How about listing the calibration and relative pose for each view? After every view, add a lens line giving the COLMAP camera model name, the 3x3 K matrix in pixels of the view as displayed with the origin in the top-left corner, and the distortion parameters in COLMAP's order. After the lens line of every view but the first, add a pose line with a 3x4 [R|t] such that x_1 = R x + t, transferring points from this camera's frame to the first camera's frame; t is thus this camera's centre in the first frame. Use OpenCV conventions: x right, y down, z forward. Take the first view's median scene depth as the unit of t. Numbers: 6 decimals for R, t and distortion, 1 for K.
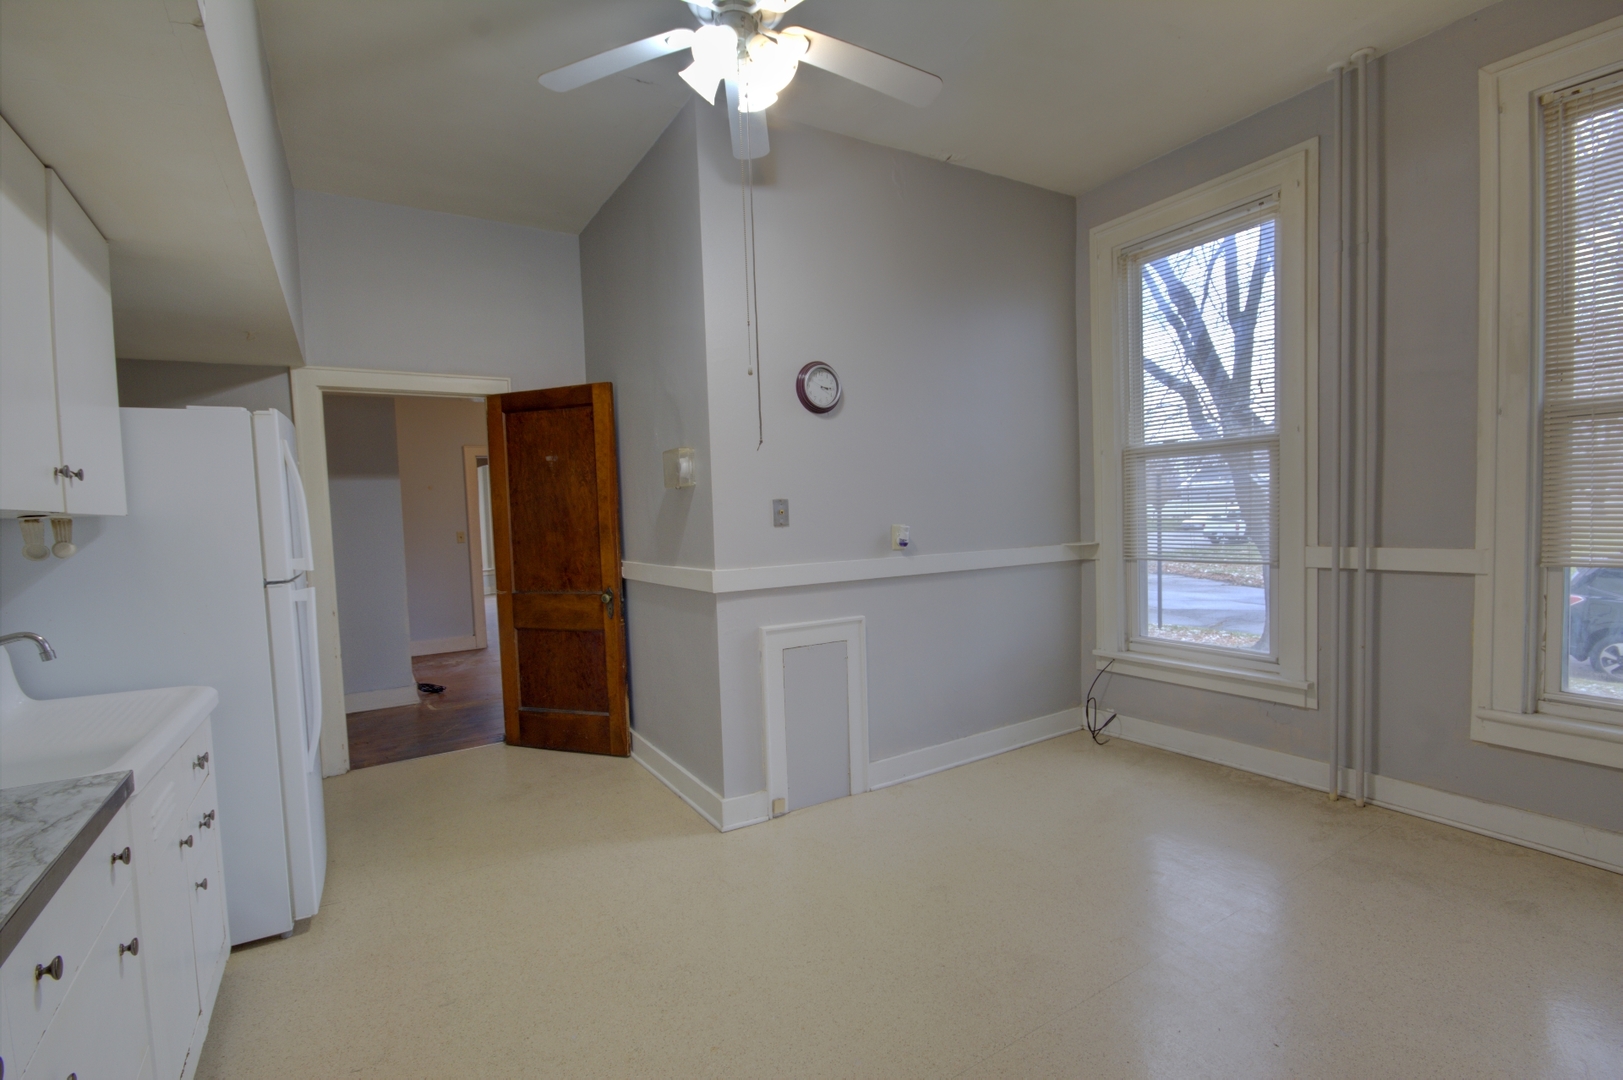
lens RADIAL K [[748.6, 0, 818.2], [0, 748.6, 544.9], [0, 0, 1]] dist [-0.015097, 0.000502]
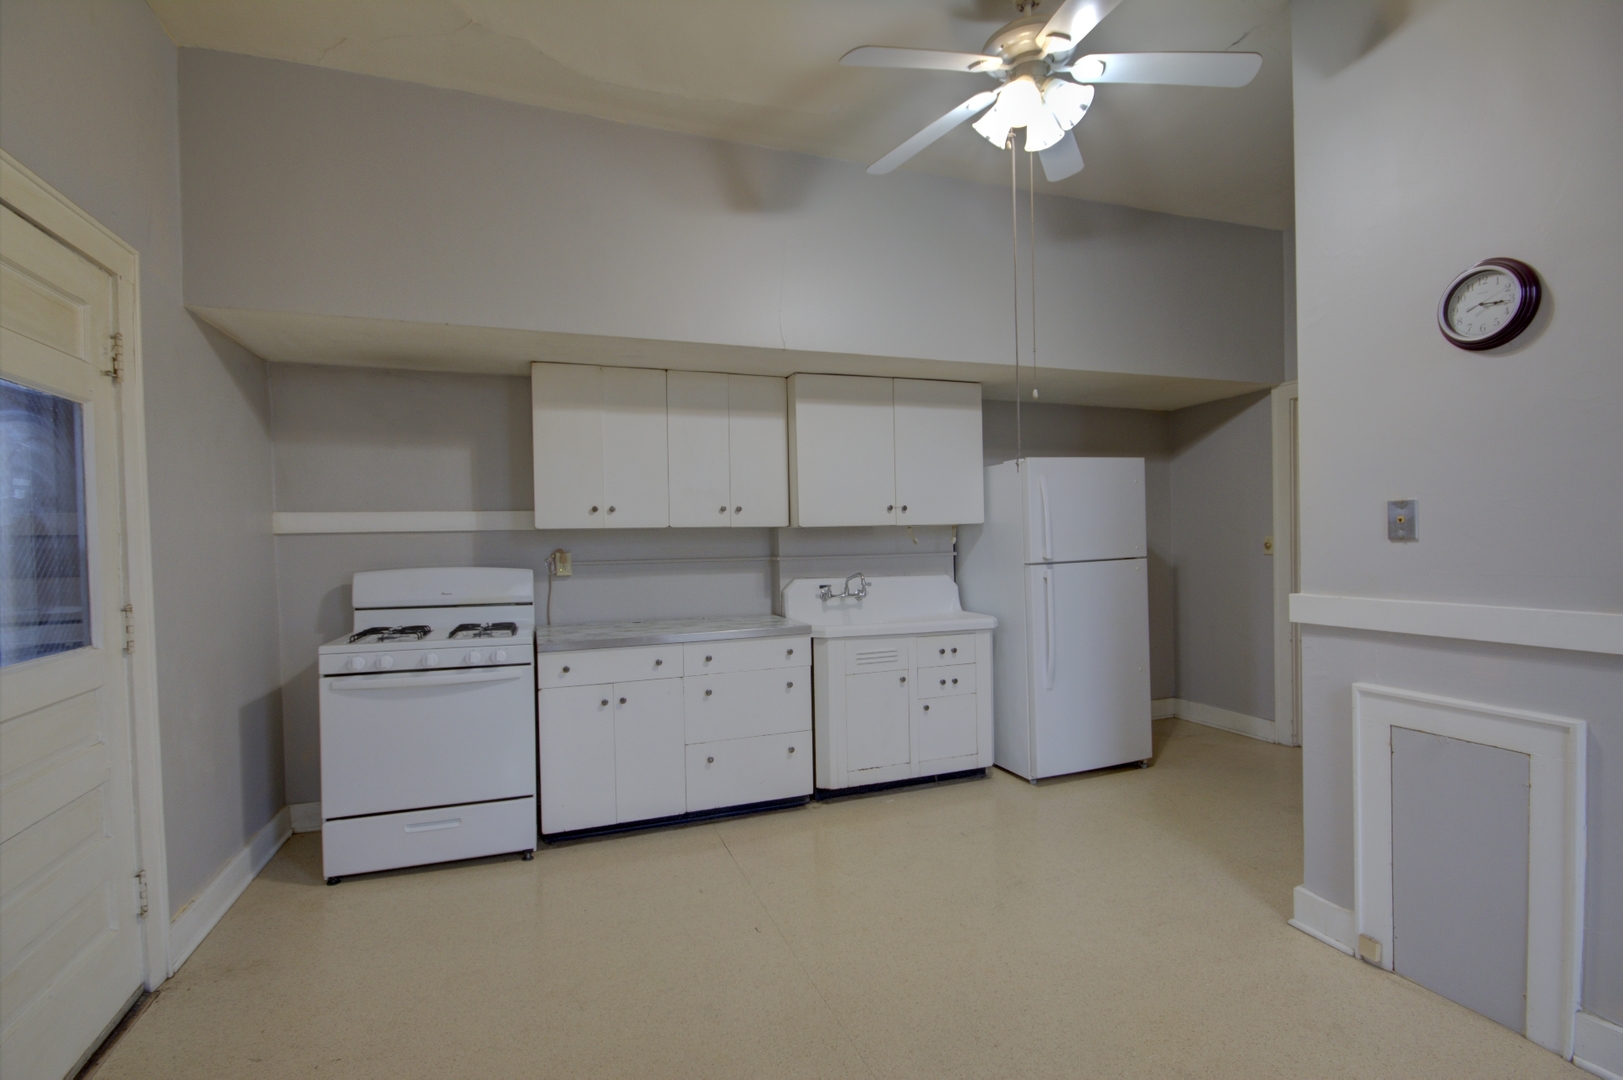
lens RADIAL K [[748.6, 0, 818.2], [0, 748.6, 544.9], [0, 0, 1]] dist [-0.015097, 0.000502]
pose [[-0.213659, 0.026494, -0.976549, 0.710497], [-0.037591, 0.998669, 0.035319, -0.025550], [0.976185, 0.044255, -0.212378, 0.635395]]
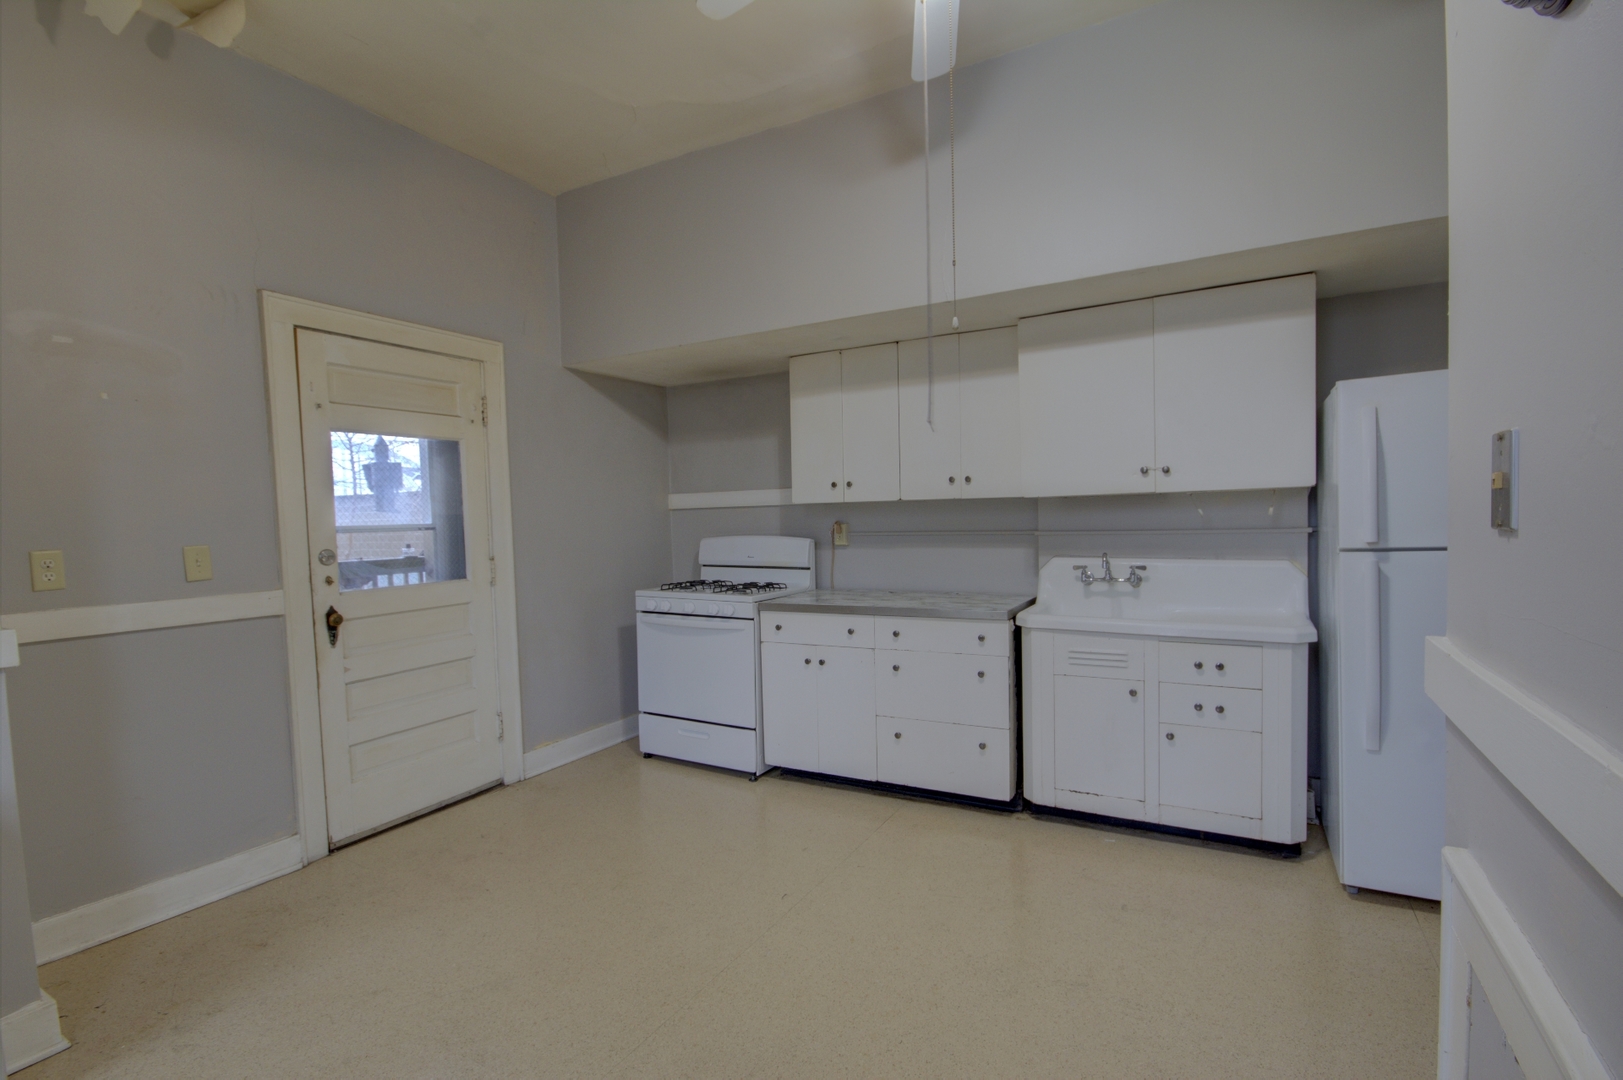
lens RADIAL K [[748.6, 0, 818.2], [0, 748.6, 544.9], [0, 0, 1]] dist [-0.015097, 0.000502]
pose [[-0.881341, 0.055412, -0.469221, 0.297578], [0.009846, 0.995037, 0.099014, -0.050063], [0.472379, 0.082645, -0.877513, 1.118677]]
